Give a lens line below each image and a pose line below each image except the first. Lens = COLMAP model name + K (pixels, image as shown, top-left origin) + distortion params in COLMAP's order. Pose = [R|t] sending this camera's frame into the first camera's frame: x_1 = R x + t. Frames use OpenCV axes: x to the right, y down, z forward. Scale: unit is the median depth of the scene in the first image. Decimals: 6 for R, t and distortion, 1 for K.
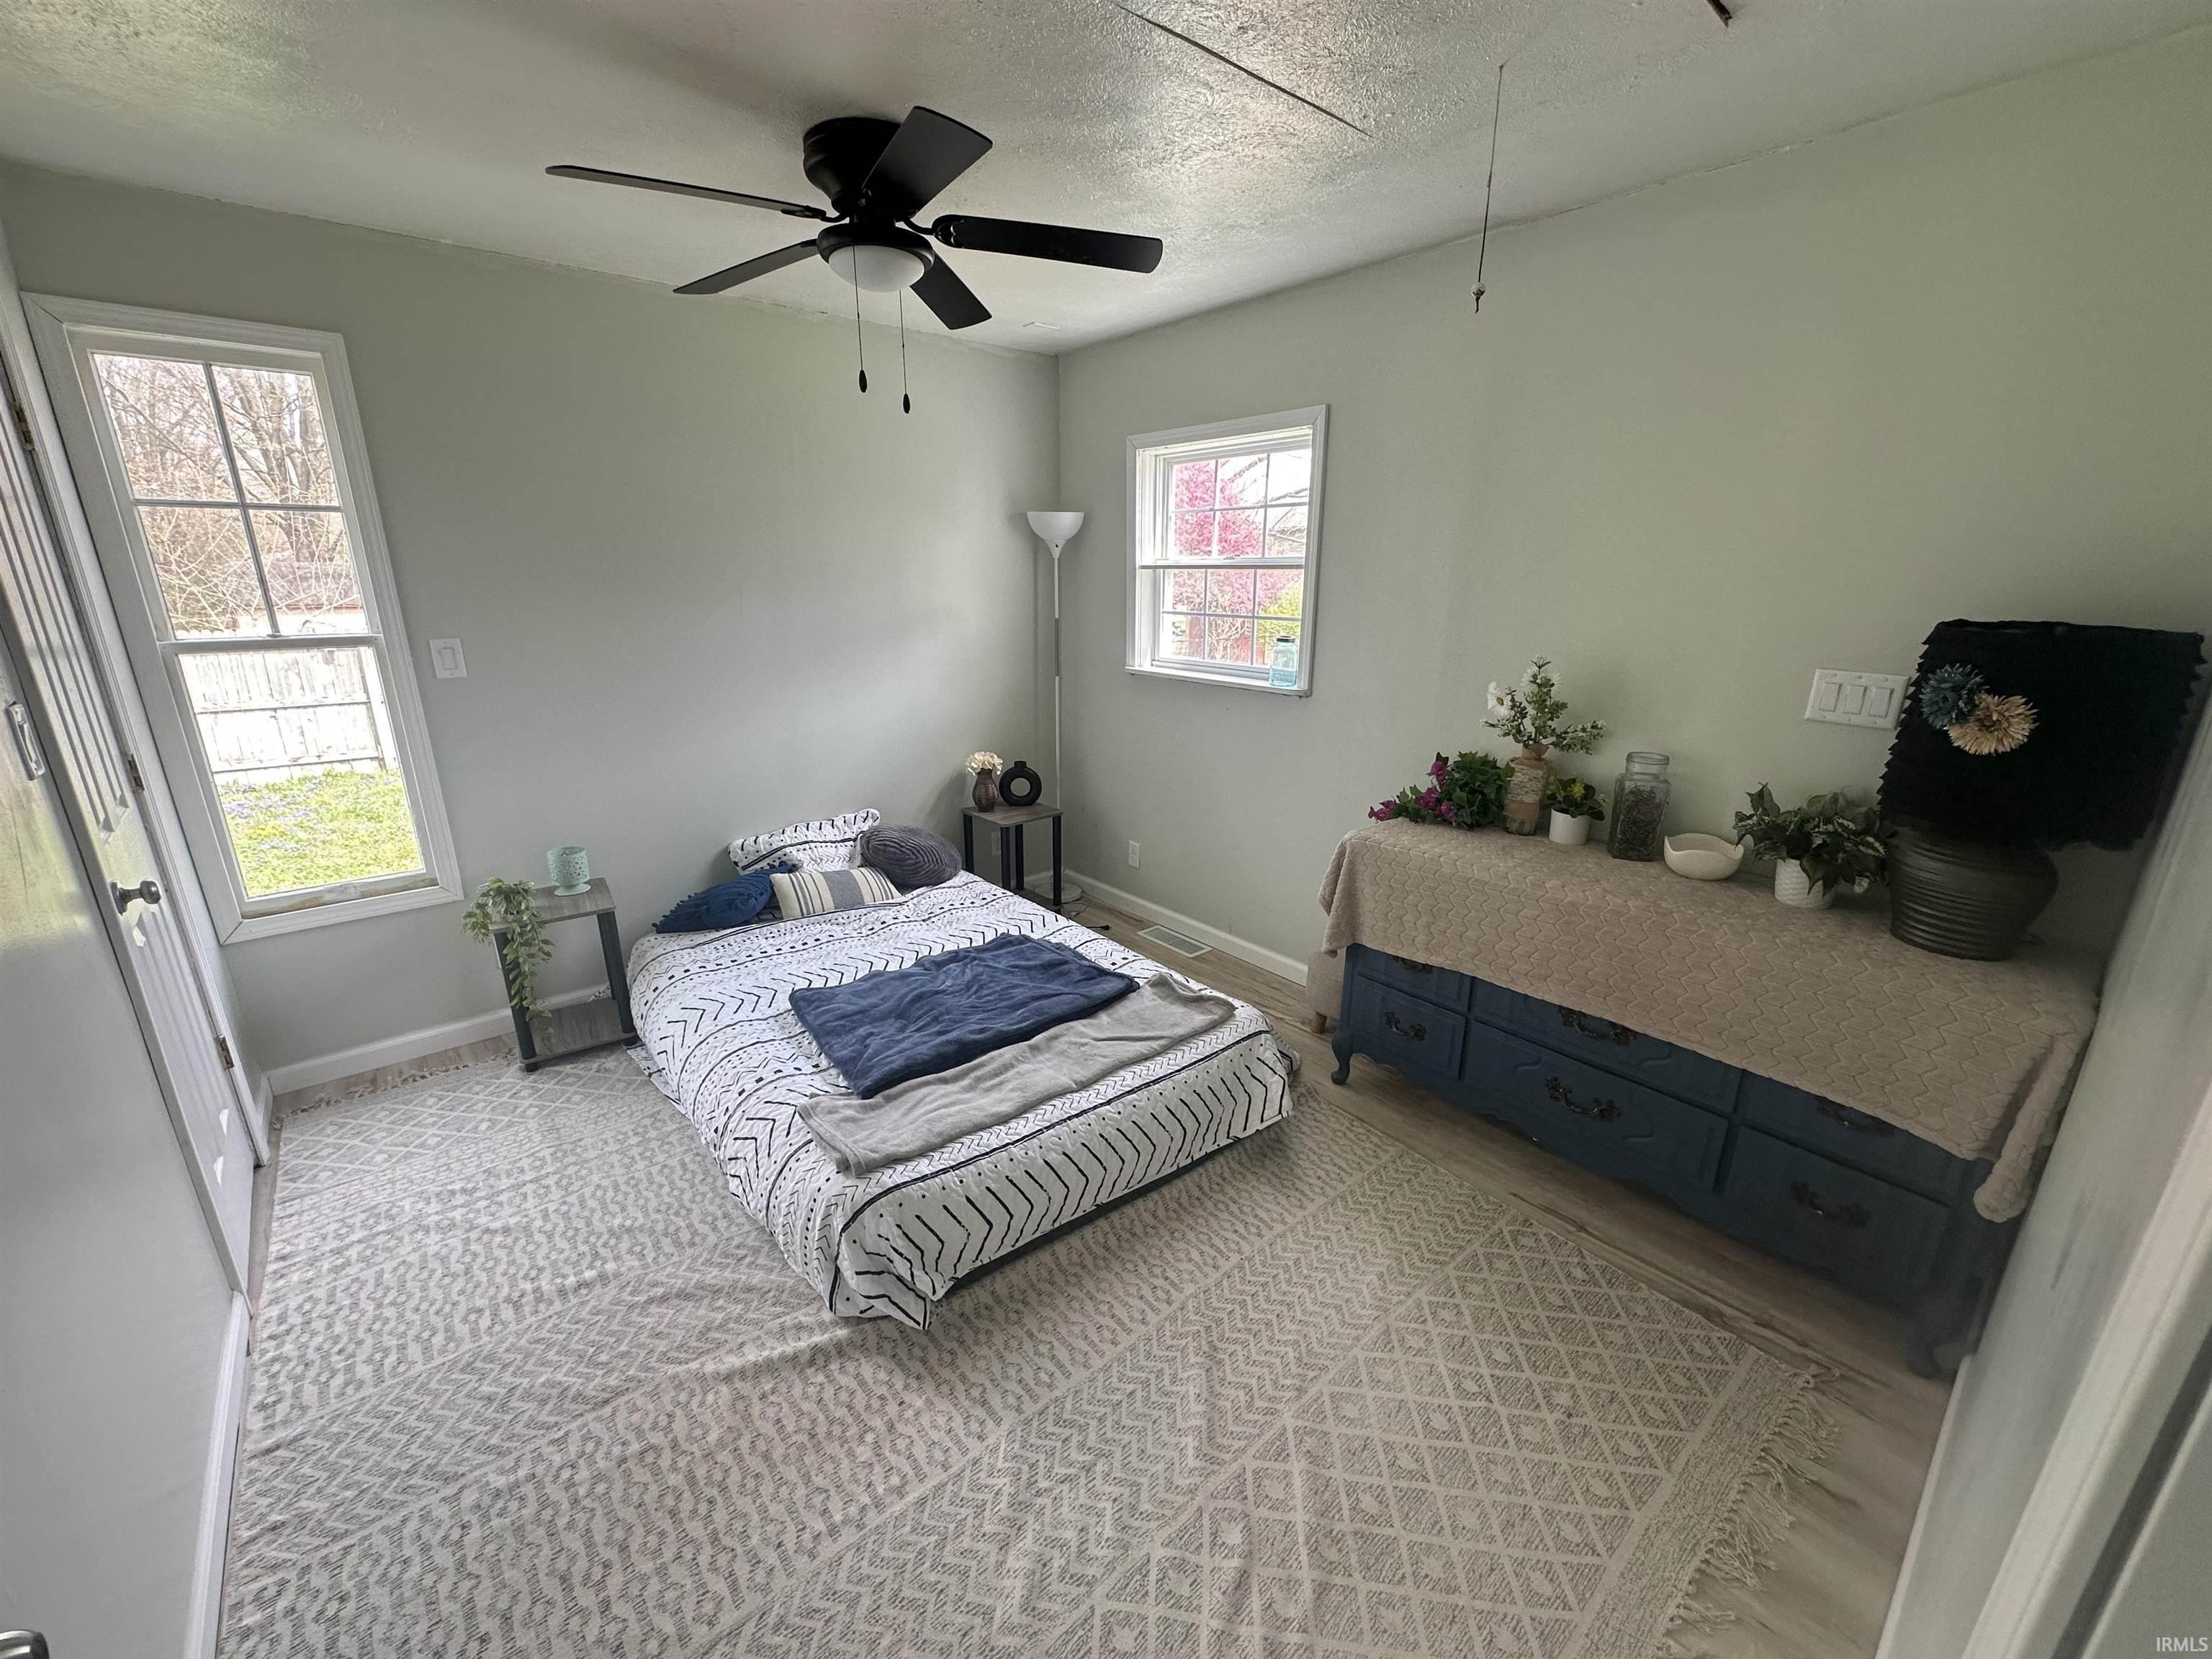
lens RADIAL K [[882.6, 0, 1114.1], [0, 882.6, 837.4], [0, 0, 1]] dist [-0.003483, 0.000525]
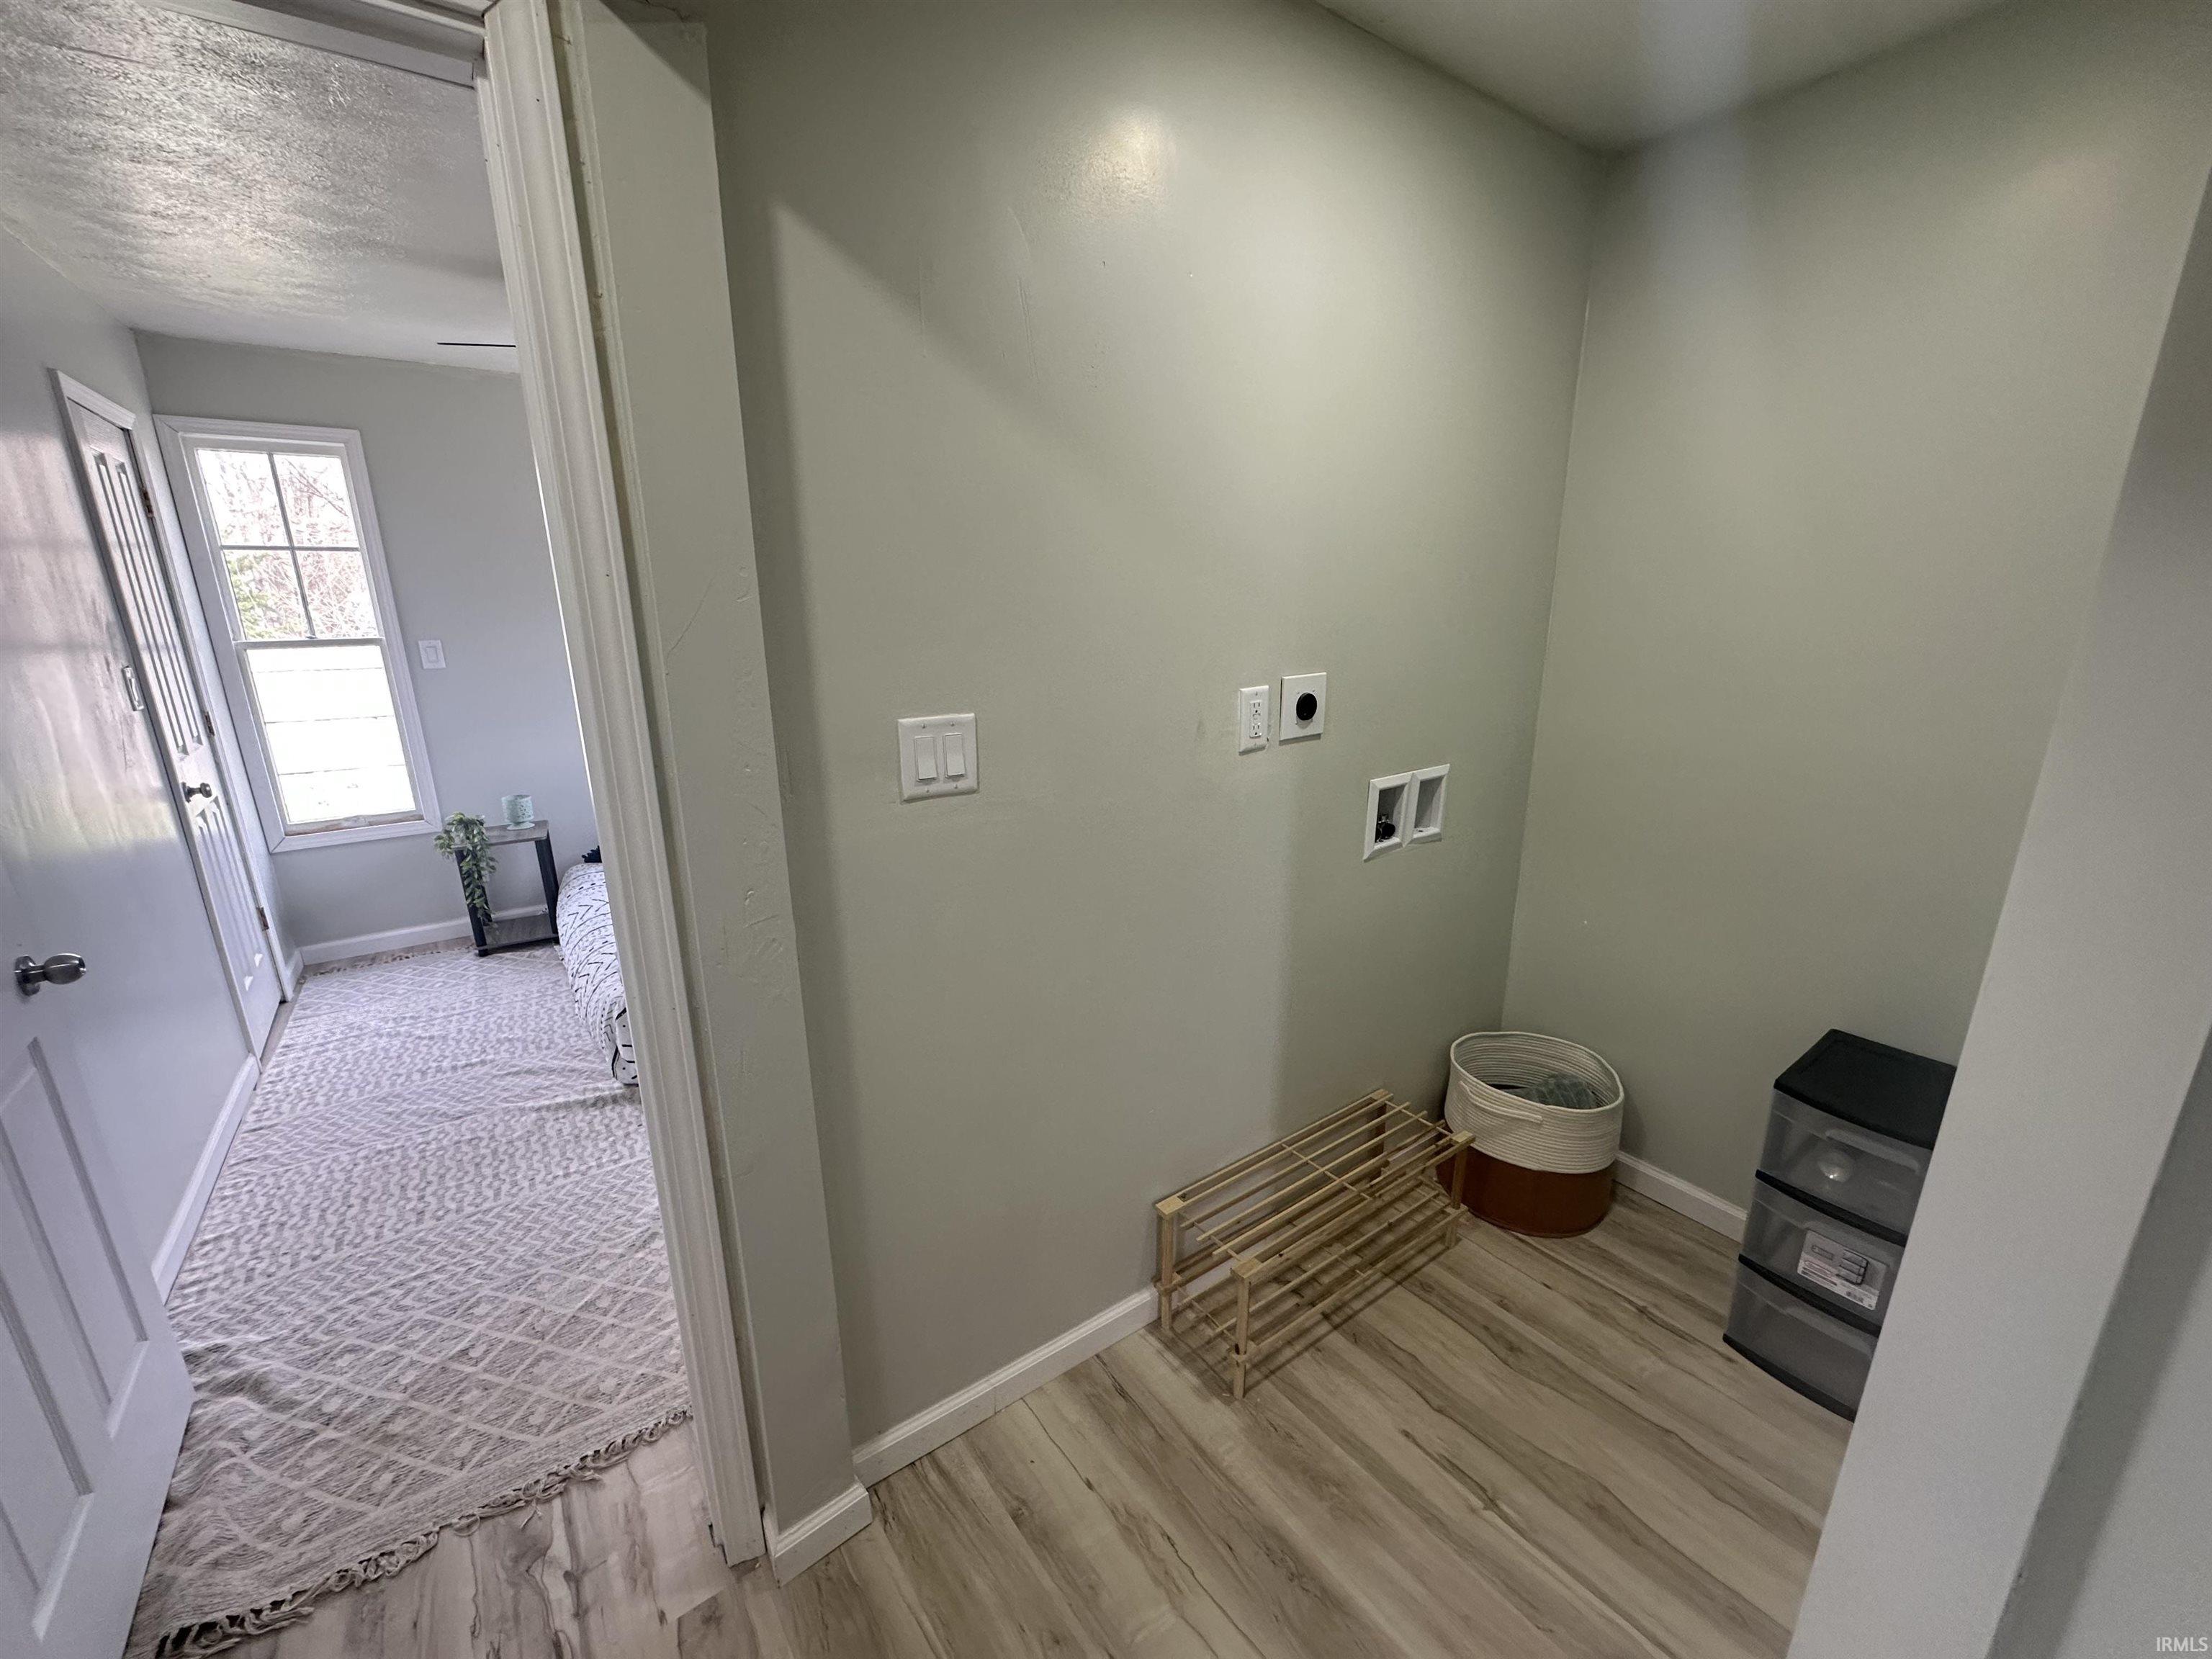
lens RADIAL K [[882.6, 0, 1108.7], [0, 882.6, 834.2], [0, 0, 1]] dist [-0.003483, 0.000525]
pose [[0.996483, 0.008886, -0.083322, 0.528067], [-0.010993, 0.999630, -0.024864, 0.127899], [0.083070, 0.025692, 0.996212, -0.357131]]
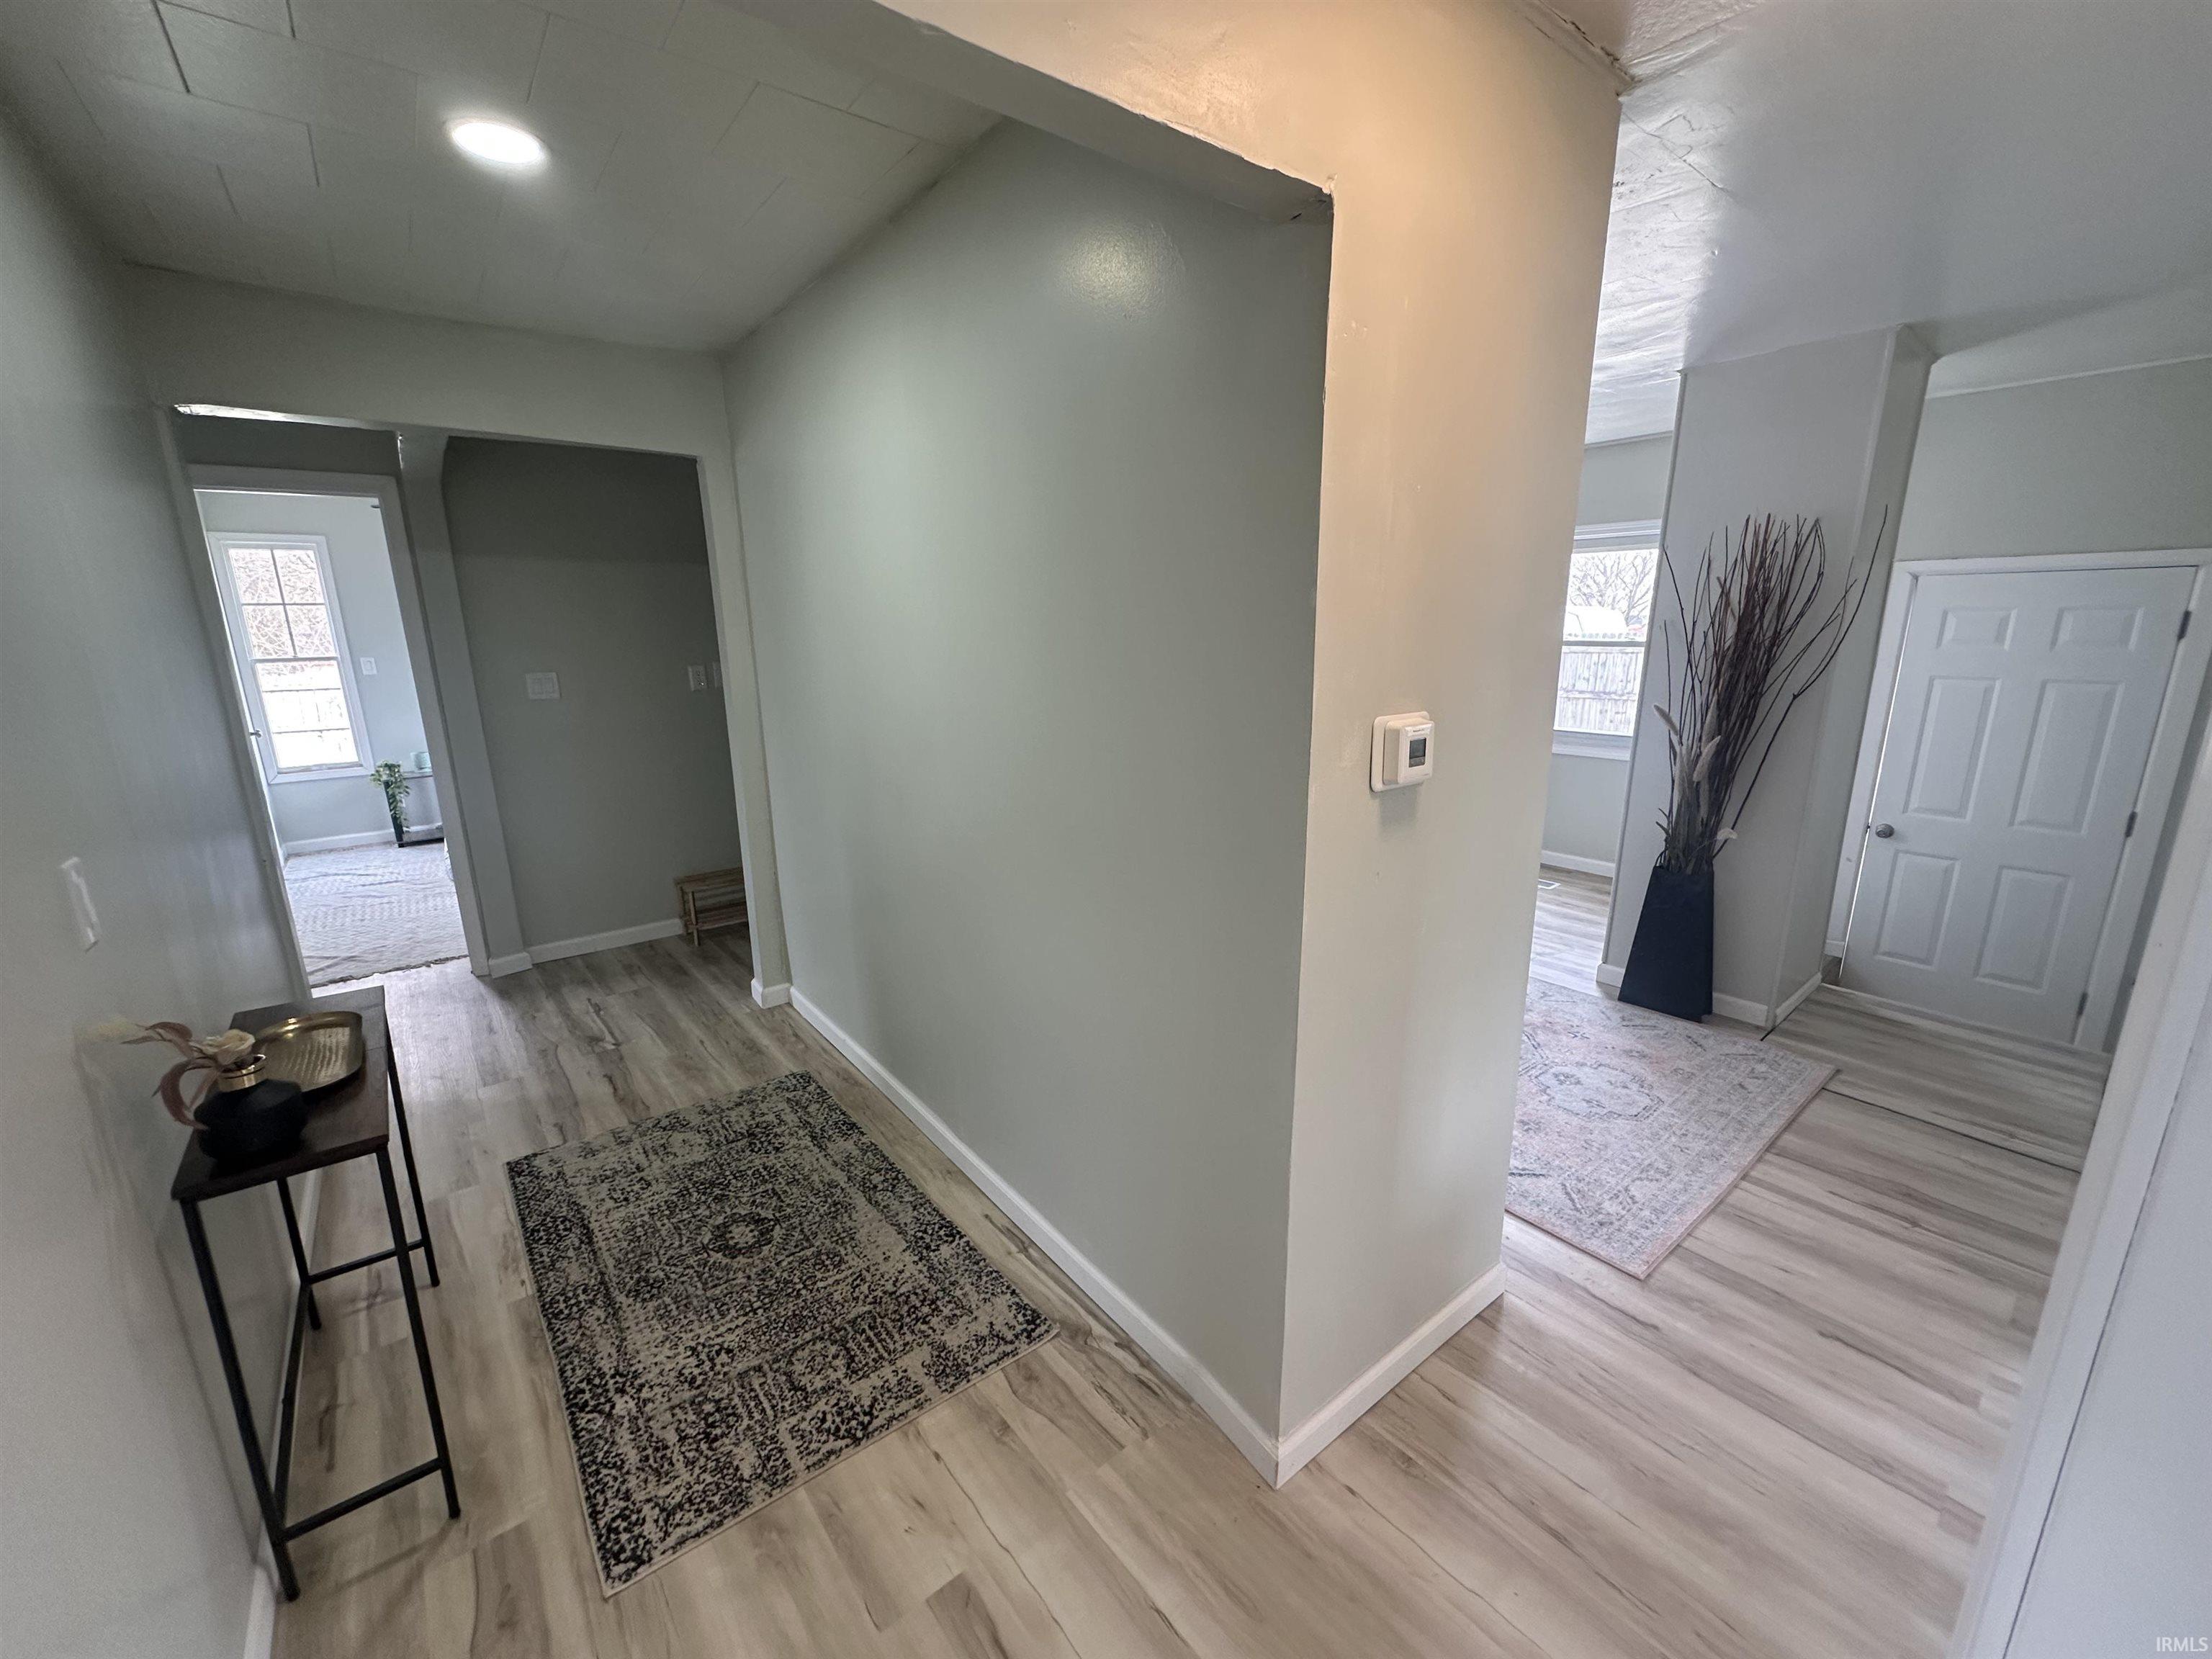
lens RADIAL K [[882.6, 0, 1105.1], [0, 882.6, 831.8], [0, 0, 1]] dist [-0.003483, 0.000525]
pose [[0.999168, -0.013282, -0.038560, 1.550808], [0.011304, 0.998630, -0.051083, 0.457624], [0.039185, 0.050604, 0.997950, -1.488378]]
